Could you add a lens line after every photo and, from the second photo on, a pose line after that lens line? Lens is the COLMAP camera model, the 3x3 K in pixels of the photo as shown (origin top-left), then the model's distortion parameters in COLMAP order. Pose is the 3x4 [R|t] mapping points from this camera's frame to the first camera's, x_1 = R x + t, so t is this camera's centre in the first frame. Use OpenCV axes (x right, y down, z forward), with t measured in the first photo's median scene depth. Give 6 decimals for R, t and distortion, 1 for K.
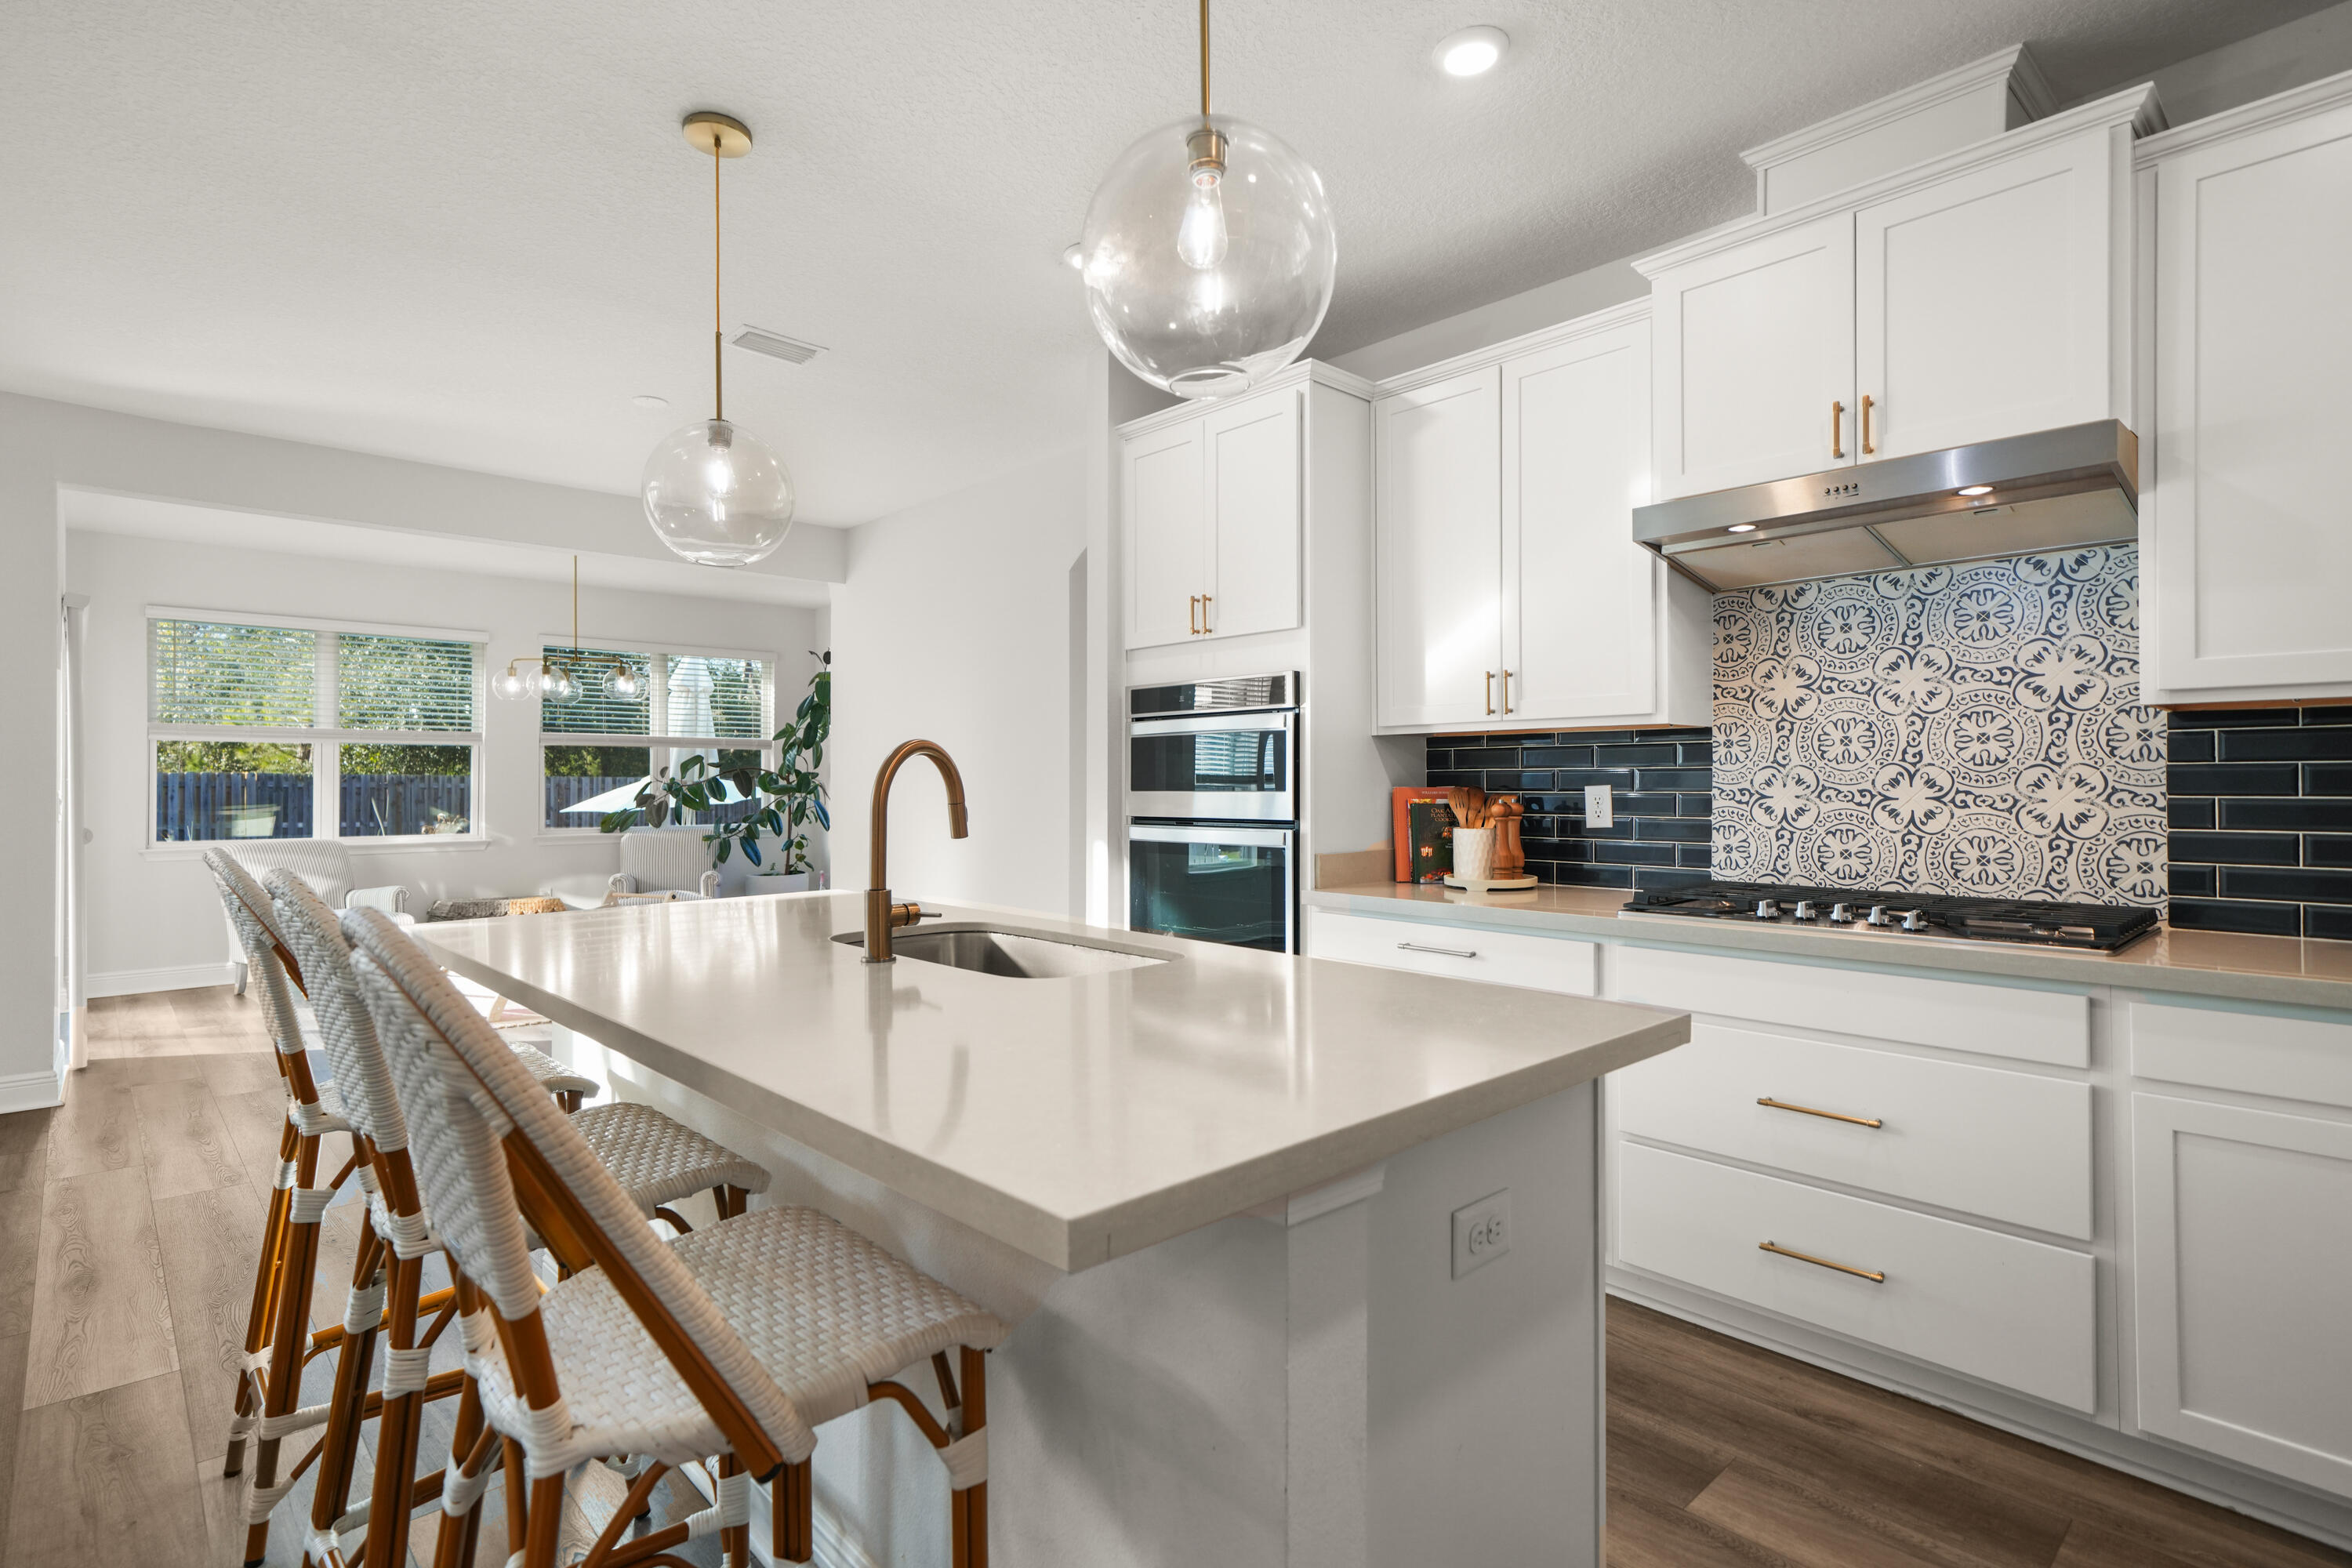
lens RADIAL K [[1120.7, 0, 1172.3], [0, 1120.7, 782.3], [0, 0, 1]] dist [0.001082, 0.000178]
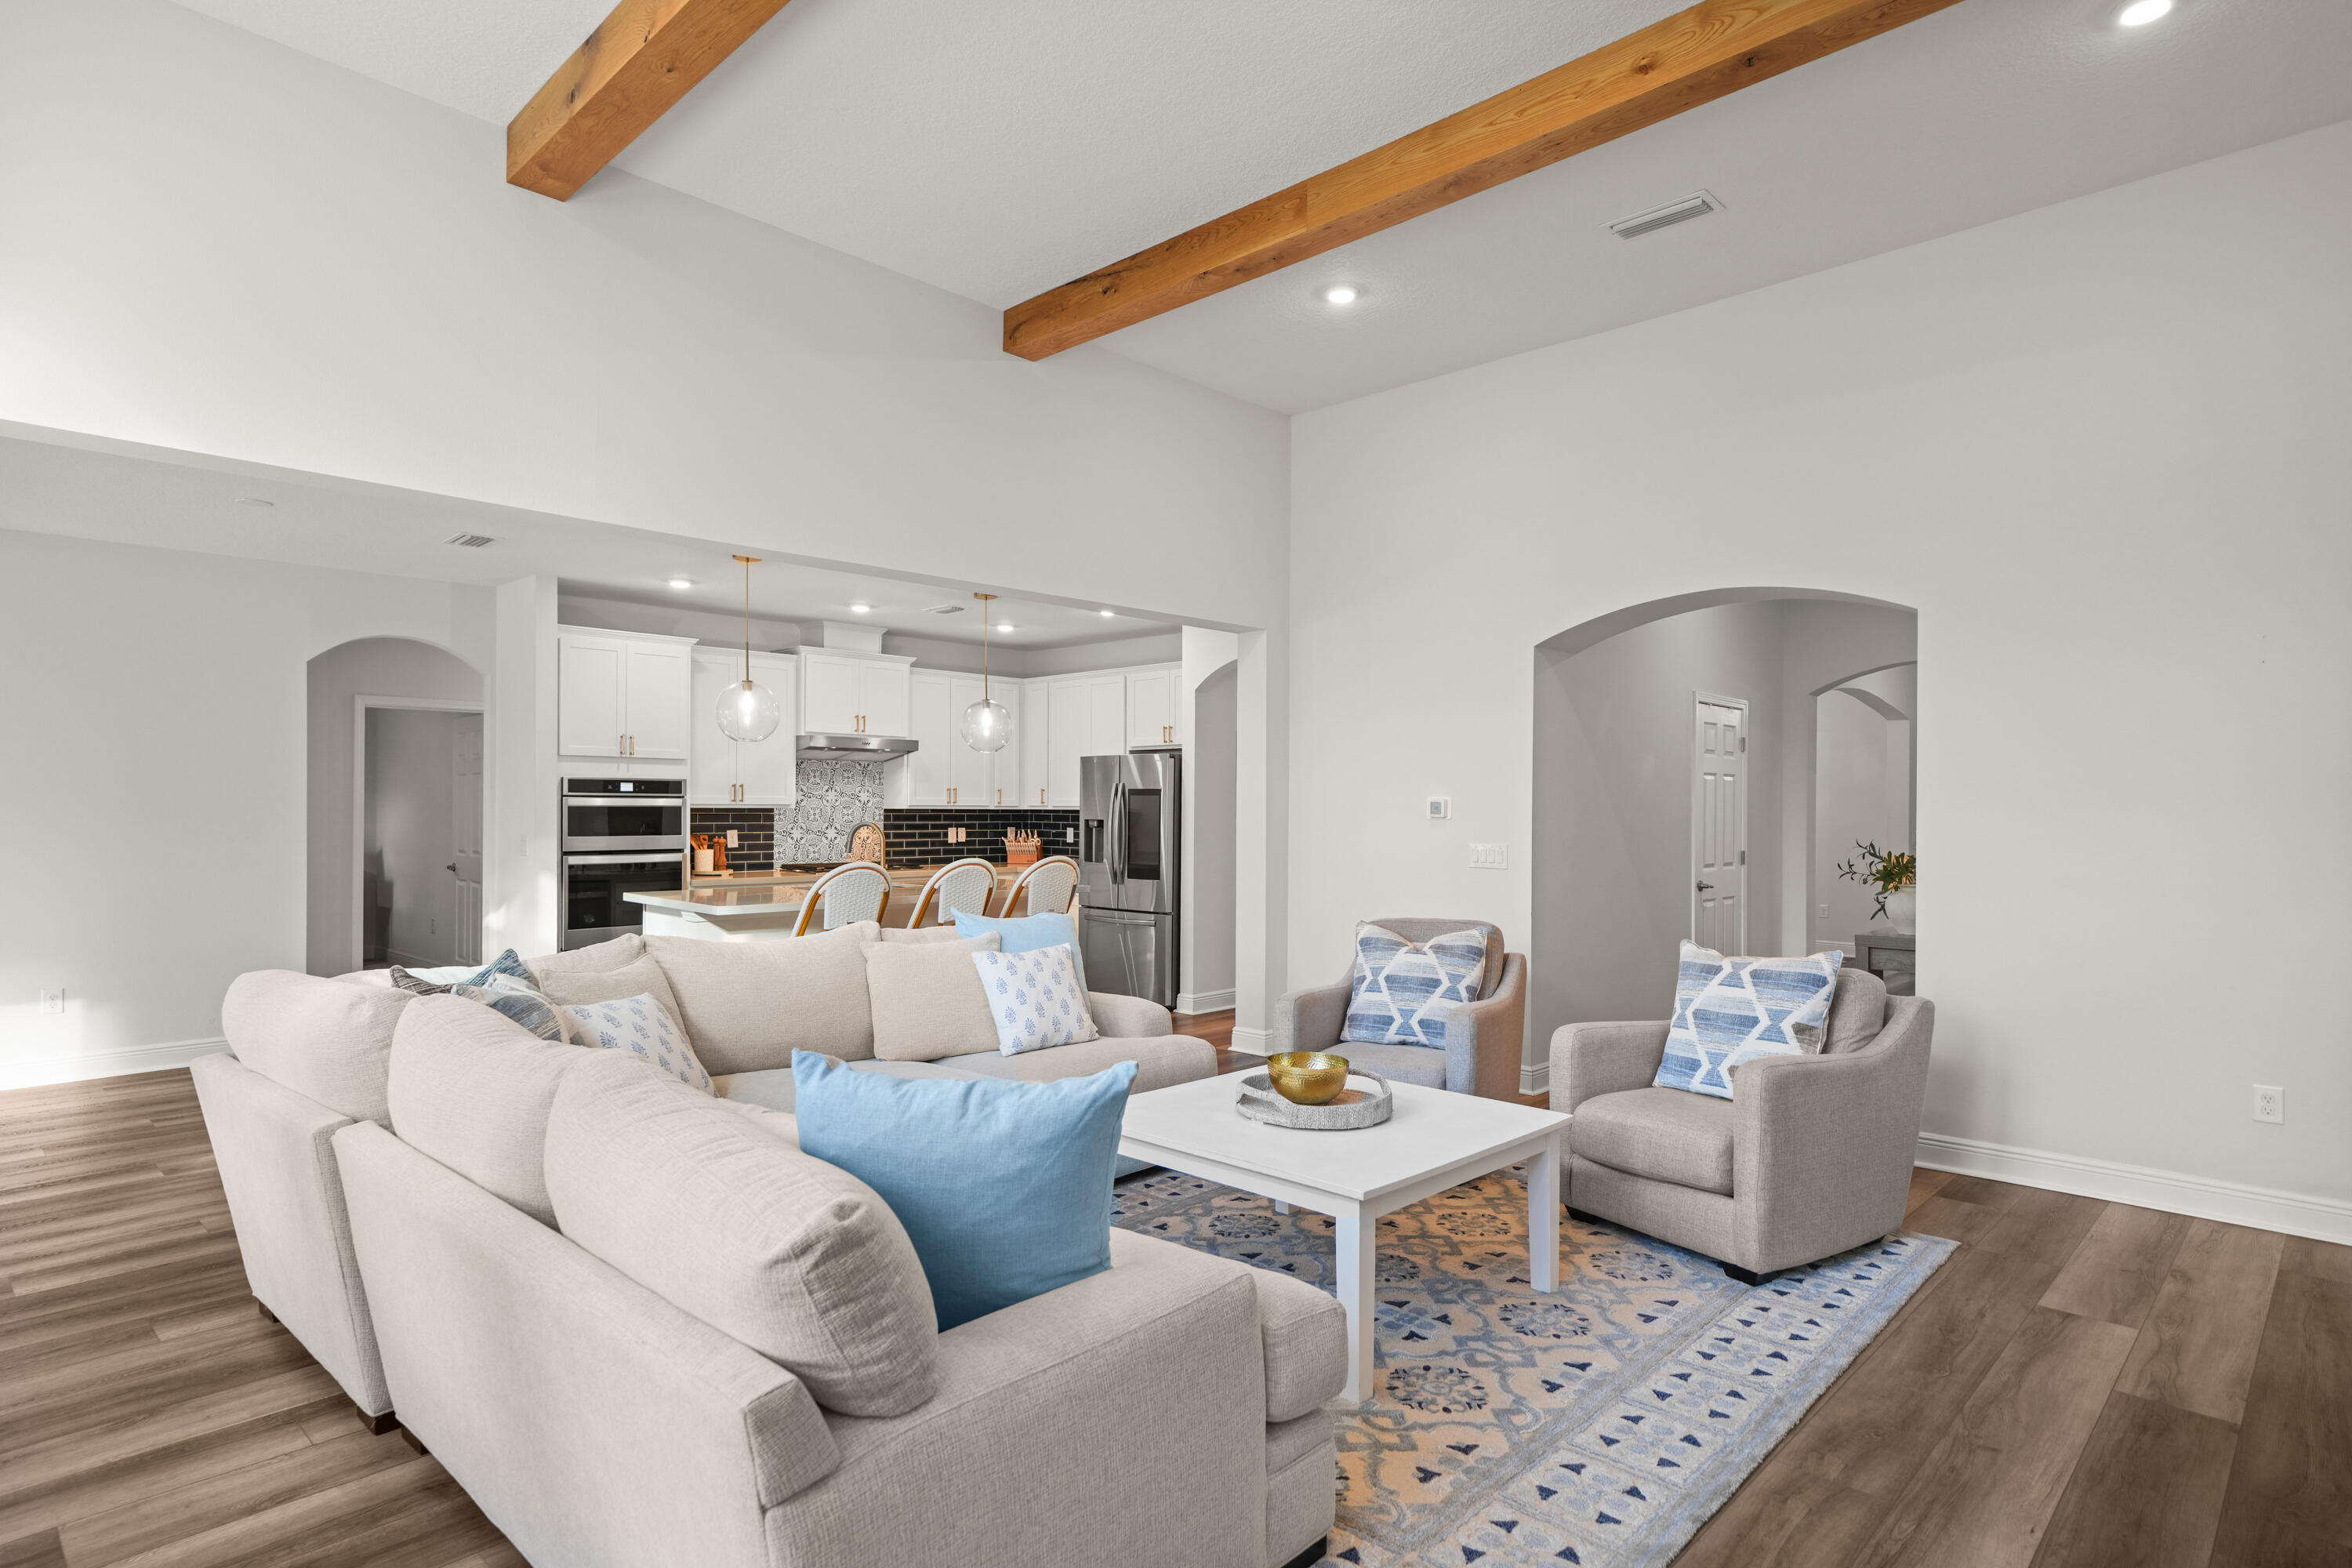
lens RADIAL K [[1226.1, 0, 1174.4], [0, 1226.1, 790.1], [0, 0, 1]] dist [0.013633, 0.001485]
pose [[-0.060540, 0.014202, 0.998065, -2.521569], [-0.008959, 0.999851, -0.014771, -0.056811], [-0.998126, -0.009836, -0.060404, 0.214806]]
